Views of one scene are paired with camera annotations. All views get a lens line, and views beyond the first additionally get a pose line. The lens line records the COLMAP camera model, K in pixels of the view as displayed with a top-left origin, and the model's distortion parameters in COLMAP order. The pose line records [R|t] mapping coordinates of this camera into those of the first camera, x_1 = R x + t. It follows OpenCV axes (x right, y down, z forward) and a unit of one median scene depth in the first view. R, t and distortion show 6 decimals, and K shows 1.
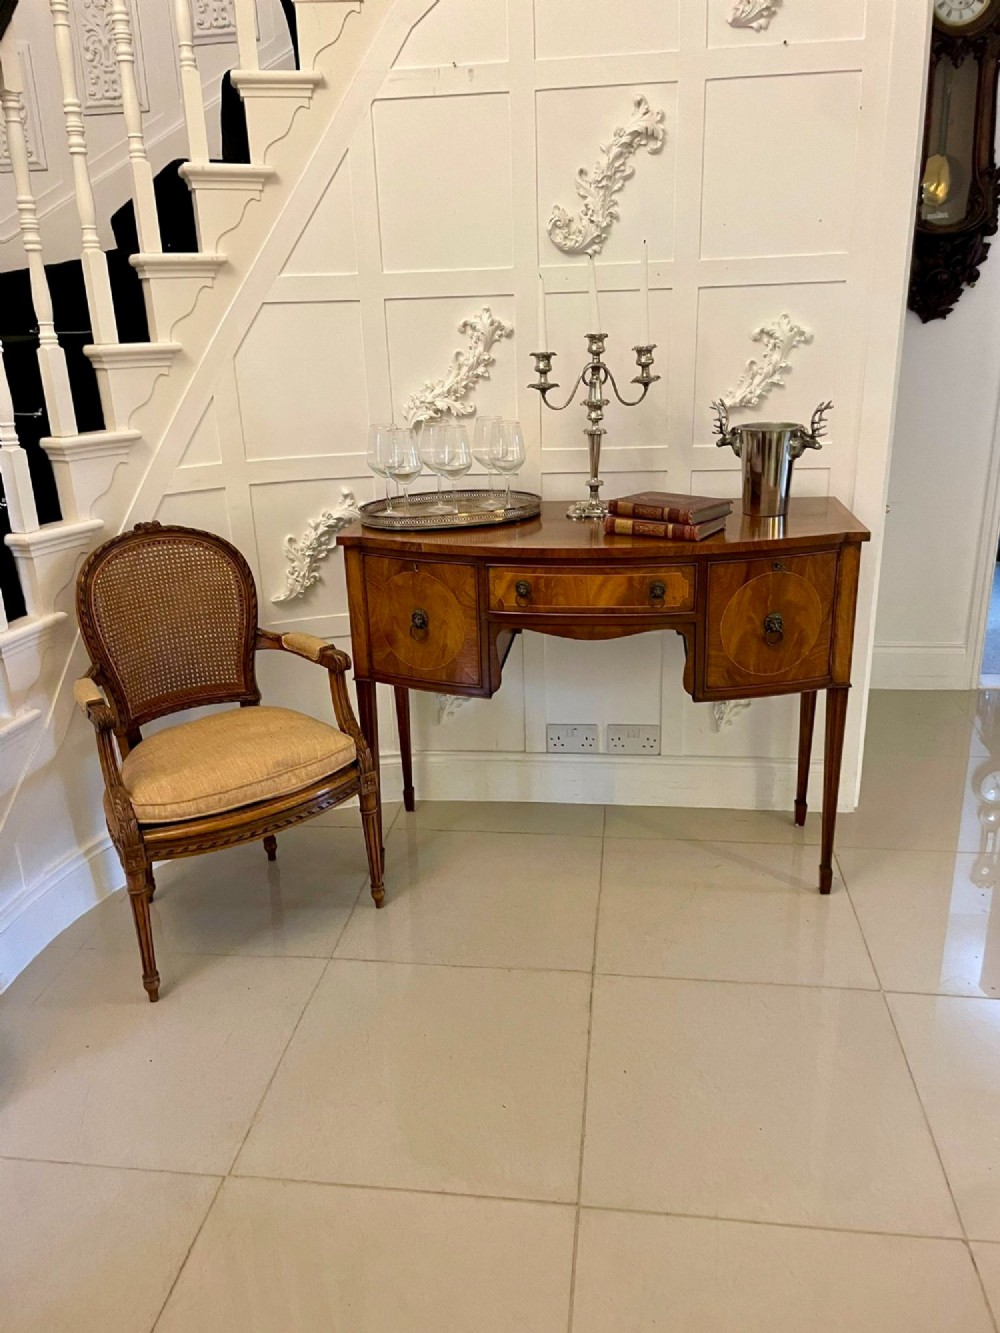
lens RADIAL K [[1000.8, 0, 497.6], [0, 1000.8, 662.5], [0, 0, 1]] dist [0.097069, -0.130628]
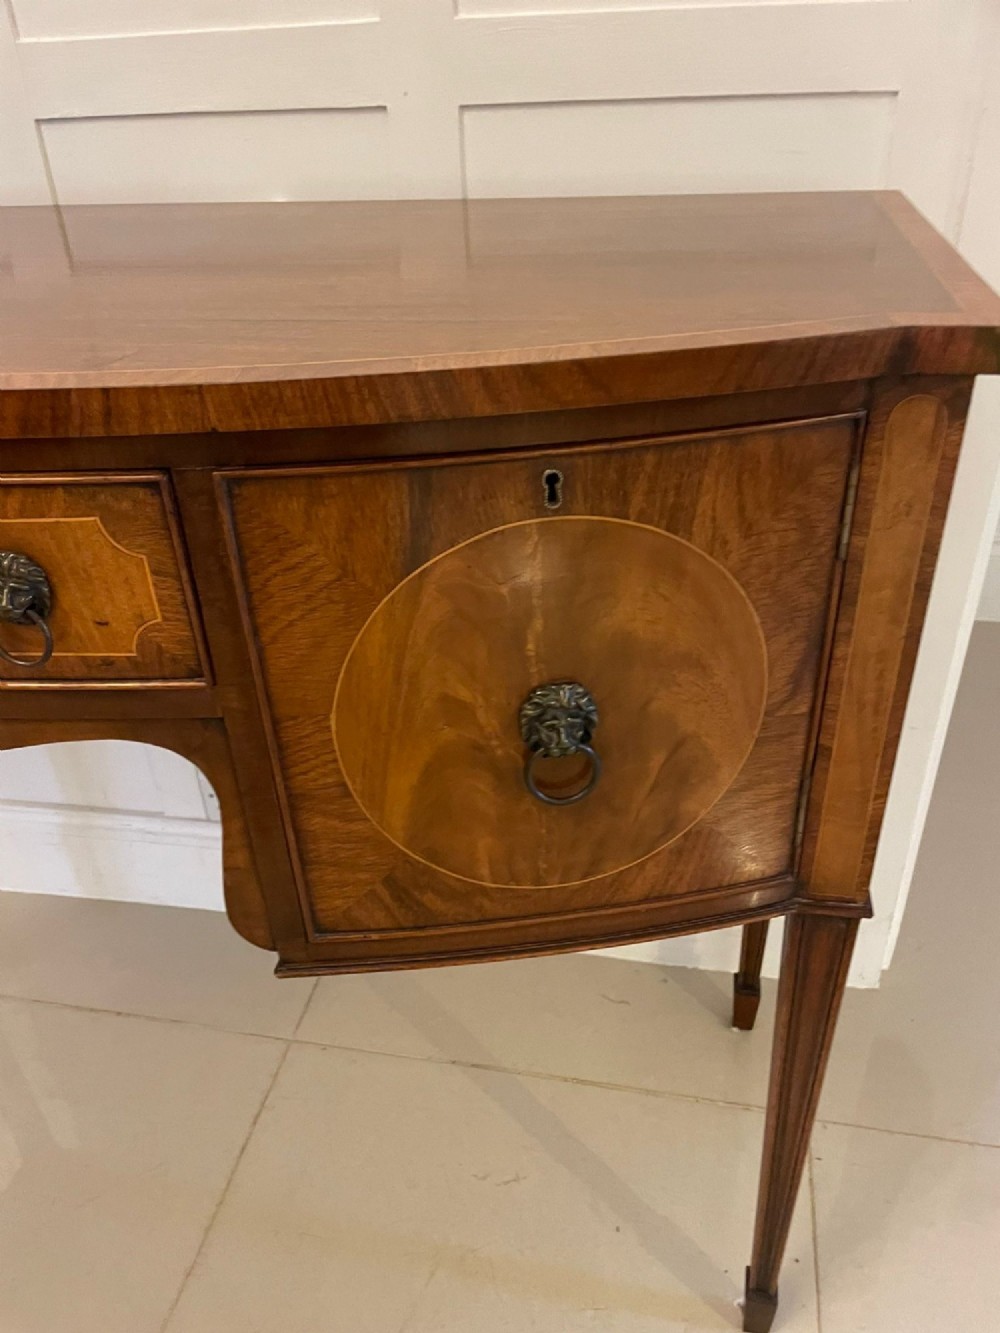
lens RADIAL K [[1007.1, 0, 493.8], [0, 1007.1, 680.2], [0, 0, 1]] dist [0.096303, -0.131326]
pose [[0.997534, 0.030822, -0.063055, 0.254543], [-0.015839, 0.974098, 0.225572, -0.095689], [0.068374, -0.224017, 0.972184, 0.713430]]
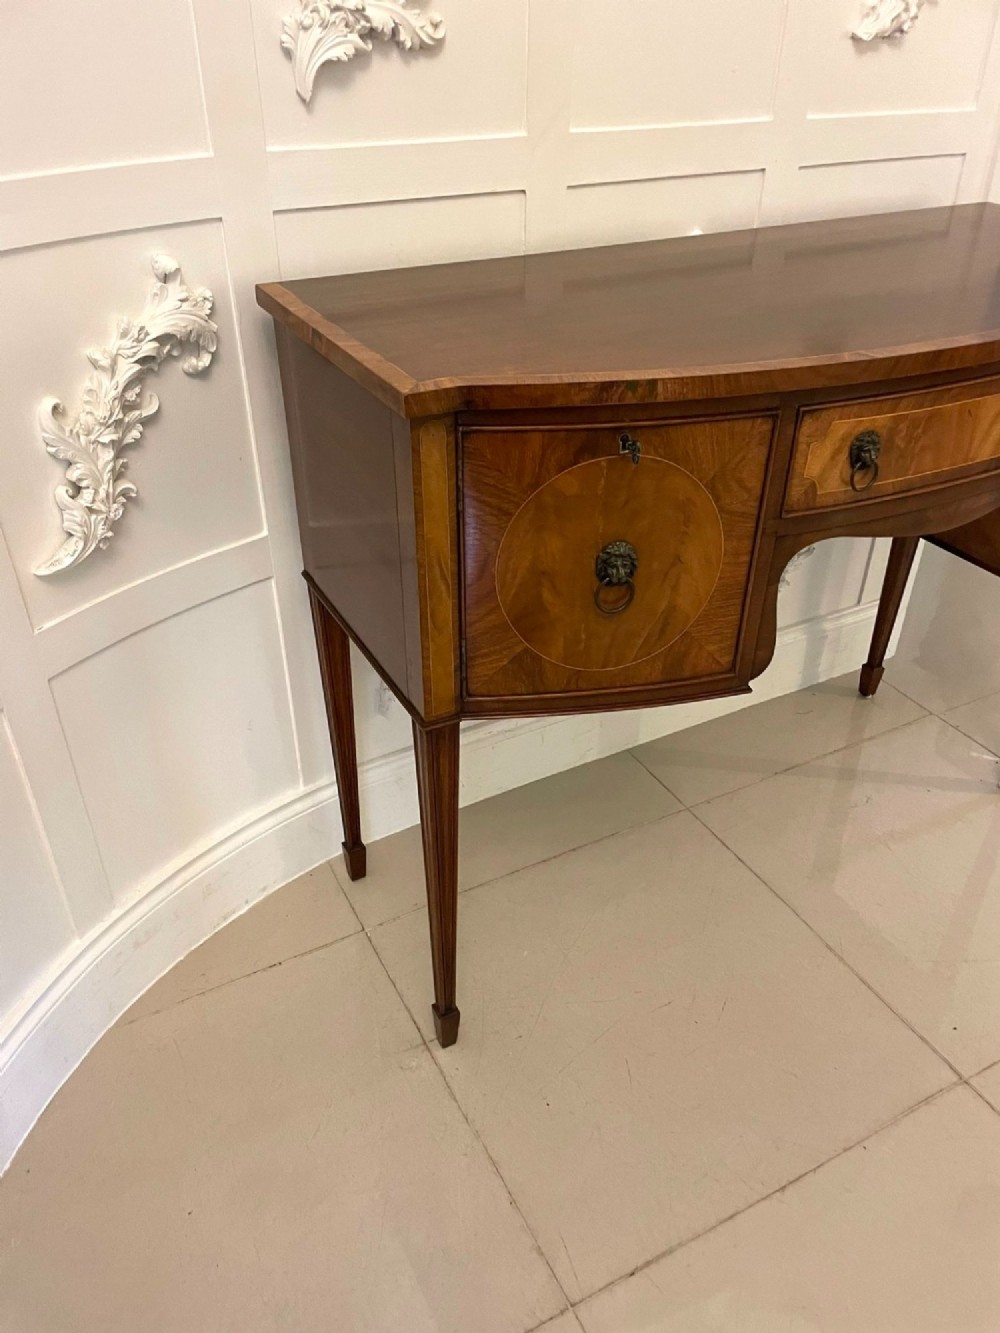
lens RADIAL K [[995.0, 0, 498.5], [0, 995.0, 674.8], [0, 0, 1]] dist [0.096640, -0.125863]
pose [[0.815357, -0.292747, 0.499491, -0.332709], [0.165386, 0.944565, 0.283629, -0.123732], [-0.554833, -0.148650, 0.818574, 0.657668]]
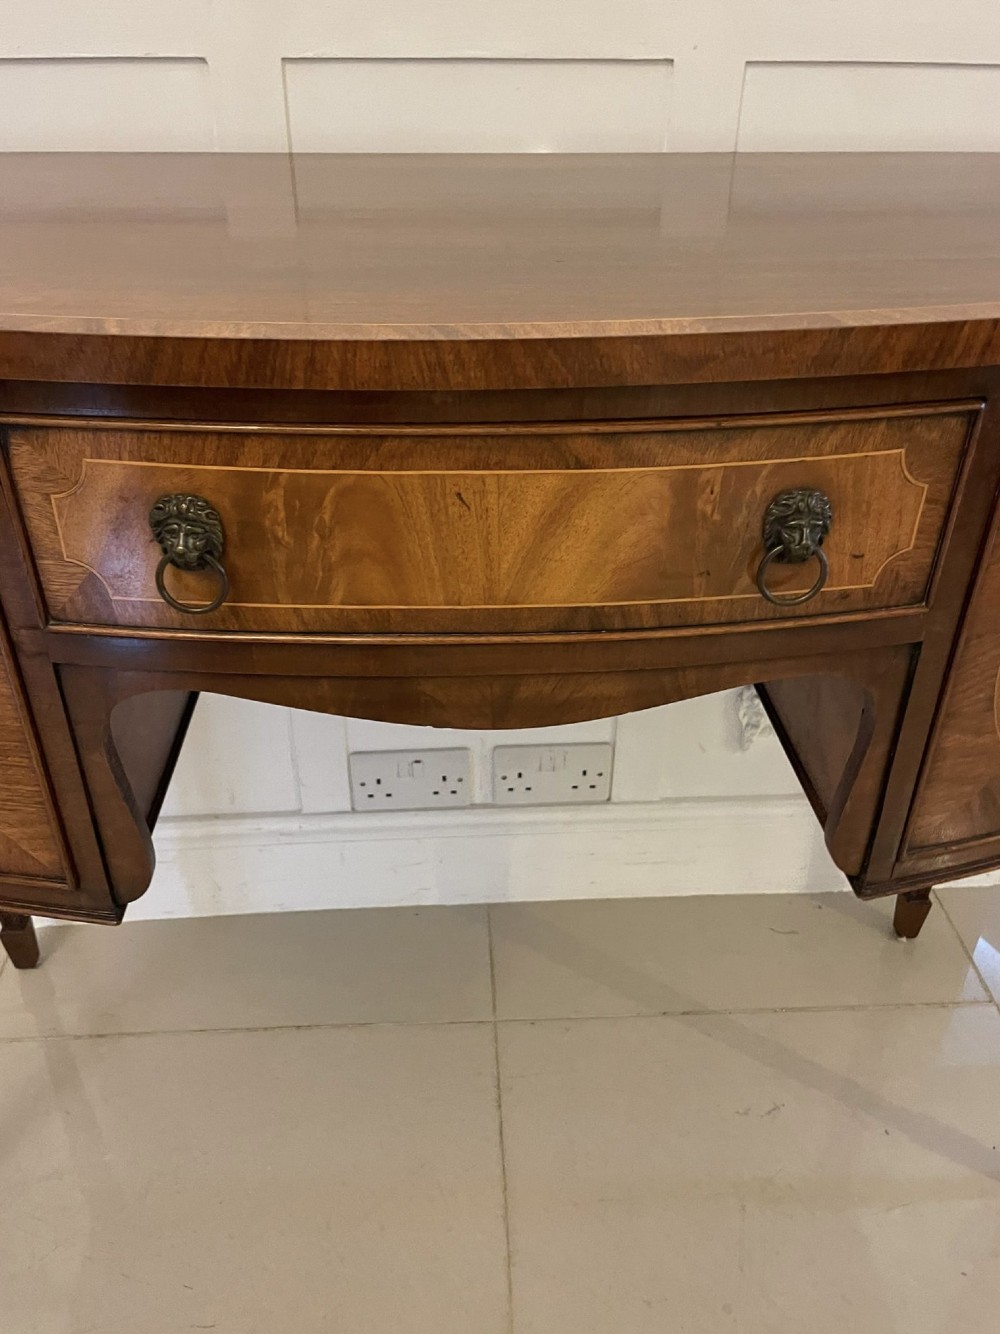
lens RADIAL K [[1043.5, 0, 500.0], [0, 1043.5, 667.0], [0, 0, 1]] dist [0.098211, -0.141779]
pose [[0.982691, -0.065371, 0.173334, 0.046643], [0.023999, 0.972708, 0.230788, -0.089082], [-0.183690, -0.222633, 0.957440, 0.709407]]
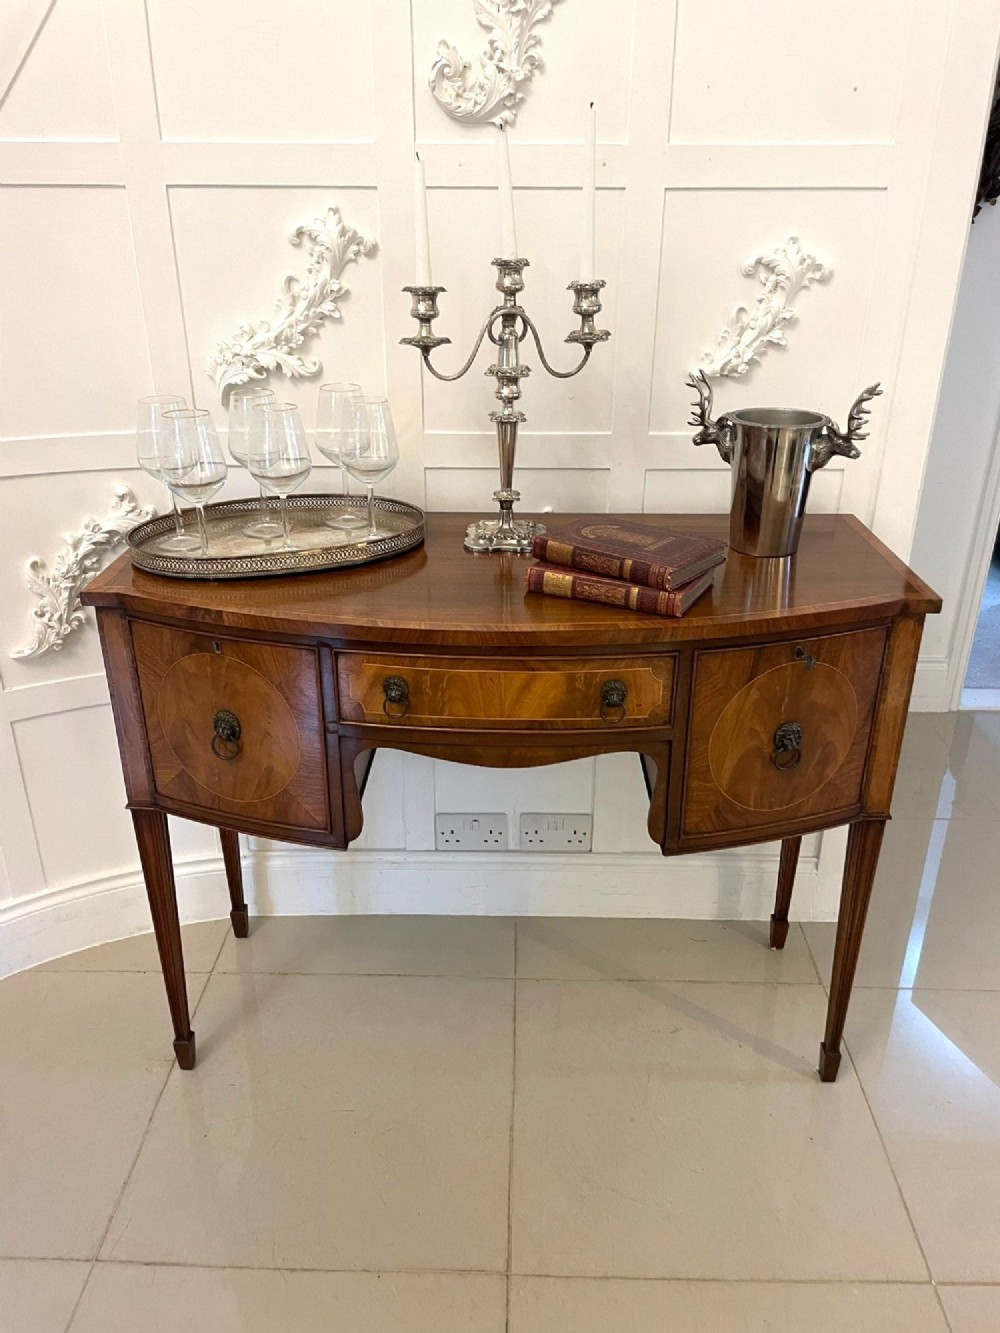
lens RADIAL K [[1000.8, 0, 497.6], [0, 1000.8, 662.5], [0, 0, 1]] dist [0.097069, -0.130628]
pose [[0.993758, -0.011385, 0.110979, 0.018460], [0.001672, 0.996187, 0.087224, -0.132561], [-0.111549, -0.086494, 0.989988, 0.363312]]
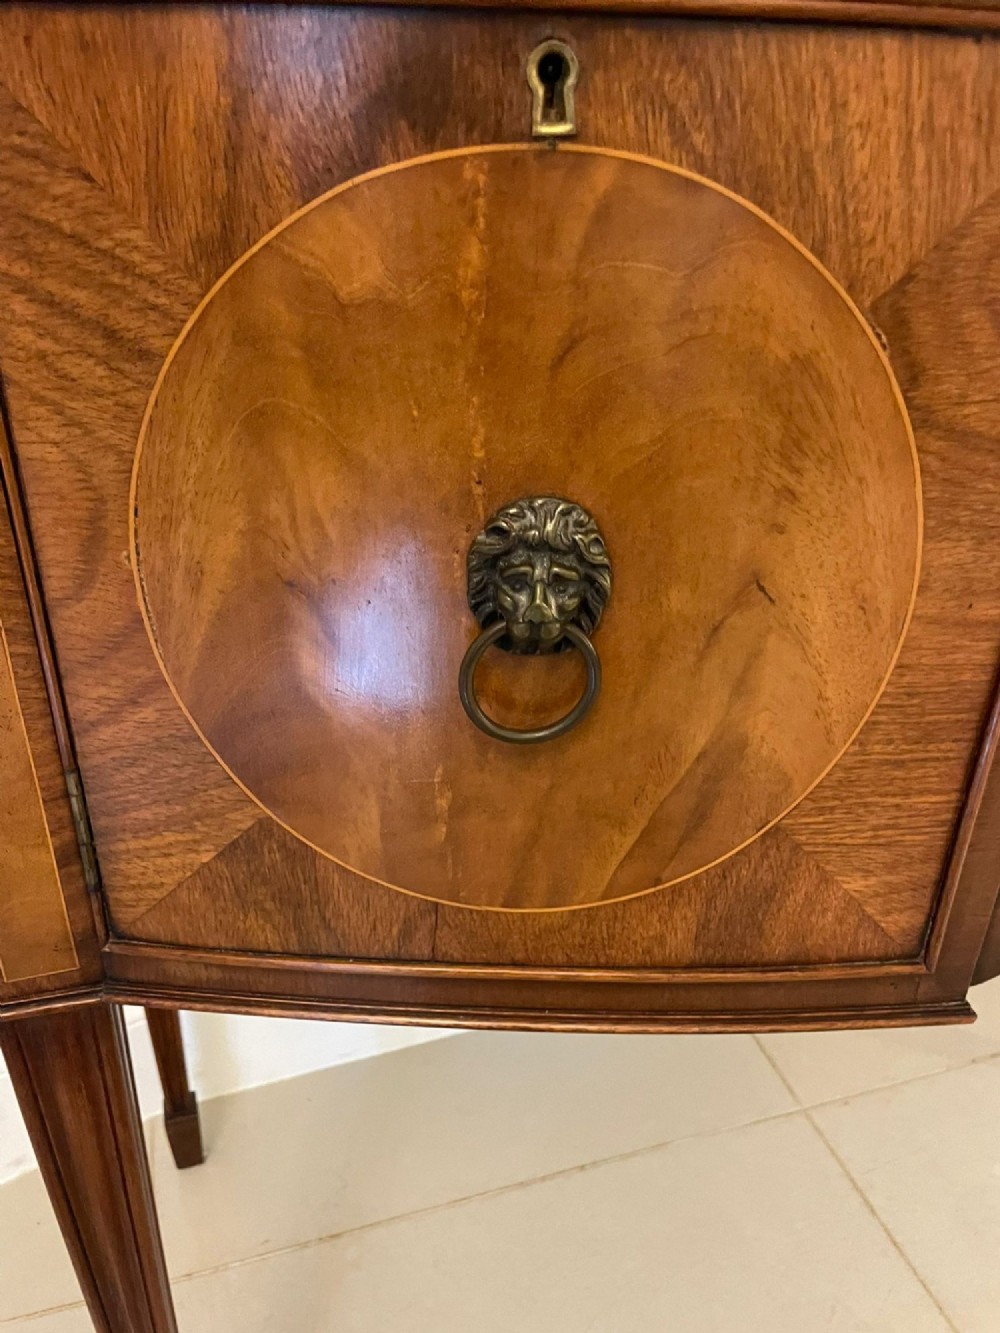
lens RADIAL K [[1000.8, 0, 497.6], [0, 1000.8, 662.5], [0, 0, 1]] dist [0.097069, -0.130628]
pose [[0.906344, -0.147133, 0.396097, -0.129778], [0.095211, 0.984422, 0.147809, -0.051019], [-0.411674, -0.096253, 0.906234, 0.863210]]
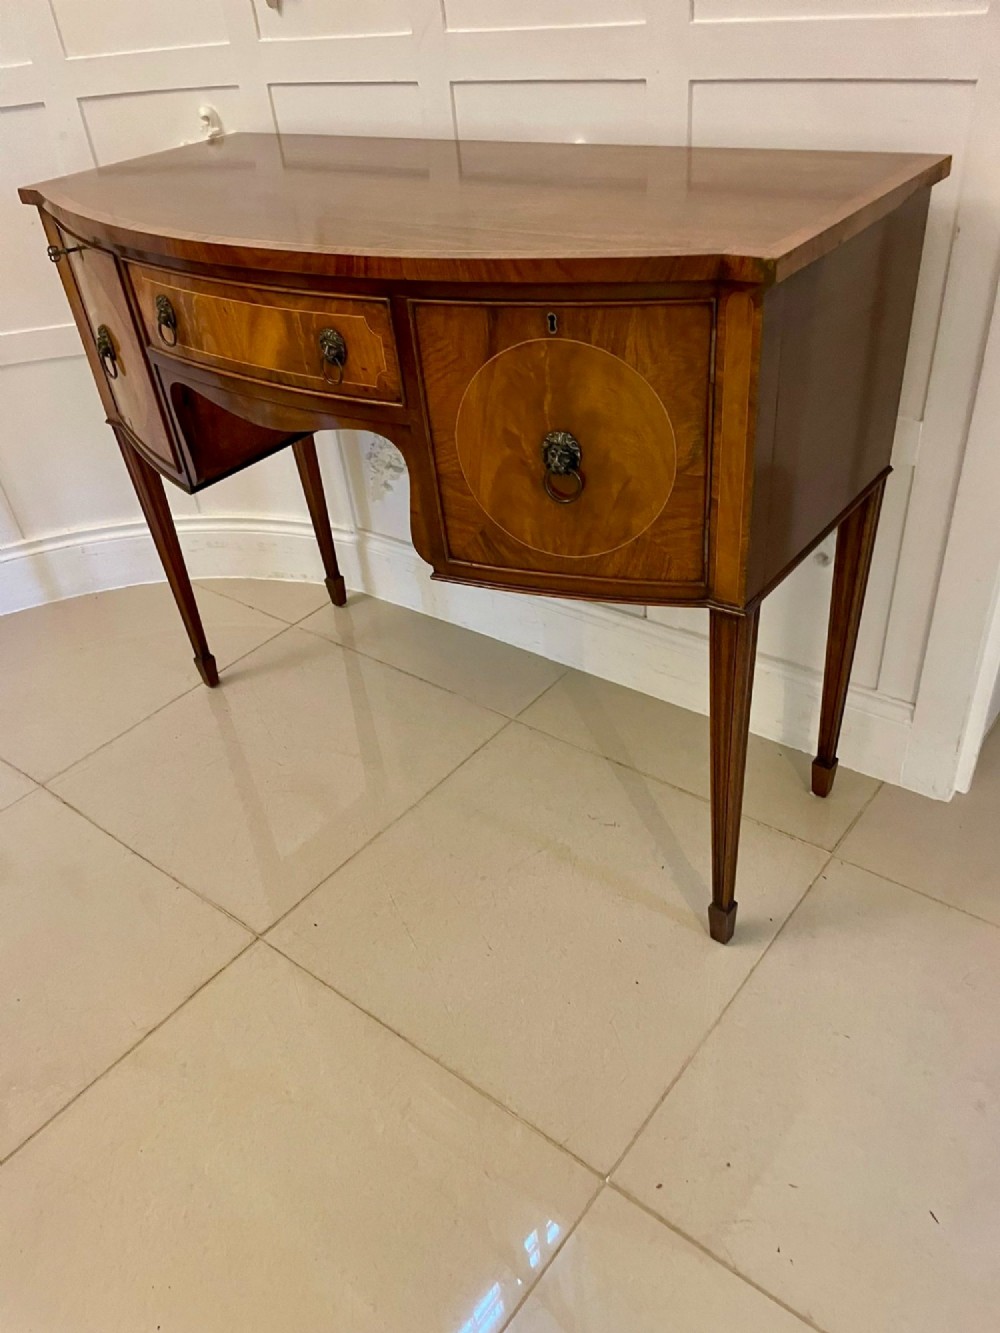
lens RADIAL K [[1008.0, 0, 503.7], [0, 1008.0, 679.2], [0, 0, 1]] dist [0.088275, -0.118918]
pose [[0.855773, 0.268601, -0.442161, 0.451597], [-0.112331, 0.930743, 0.347992, -0.094607], [0.505010, -0.248134, 0.826677, 0.536276]]
